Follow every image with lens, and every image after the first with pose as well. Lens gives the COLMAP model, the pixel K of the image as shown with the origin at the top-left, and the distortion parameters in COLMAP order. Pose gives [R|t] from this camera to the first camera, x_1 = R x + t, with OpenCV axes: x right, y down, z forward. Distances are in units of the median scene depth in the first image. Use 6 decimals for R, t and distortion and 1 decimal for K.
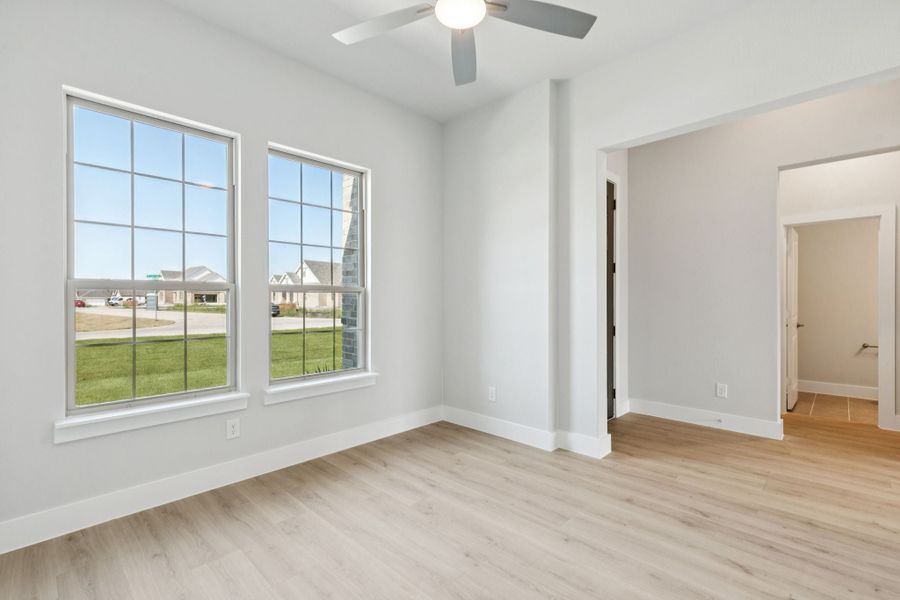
lens RADIAL K [[406.8, 0, 452.2], [0, 406.8, 299.6], [0, 0, 1]] dist [0.011136, -0.000417]
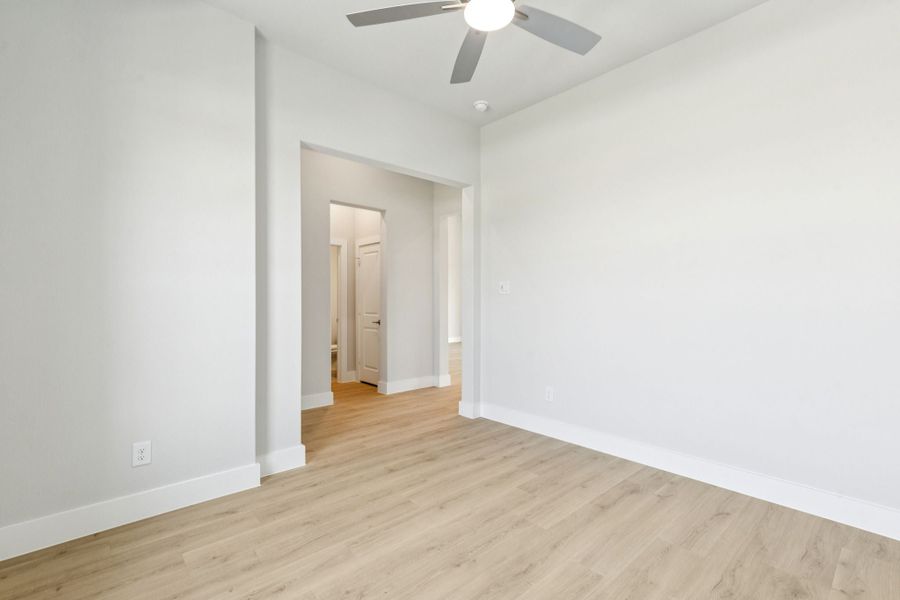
lens RADIAL K [[406.8, 0, 452.2], [0, 406.8, 299.6], [0, 0, 1]] dist [0.011136, -0.000417]
pose [[0.074650, 0.003635, 0.997203, -0.657595], [-0.001477, 0.999993, -0.003535, 0.005083], [-0.997209, -0.001209, 0.074655, 0.673668]]
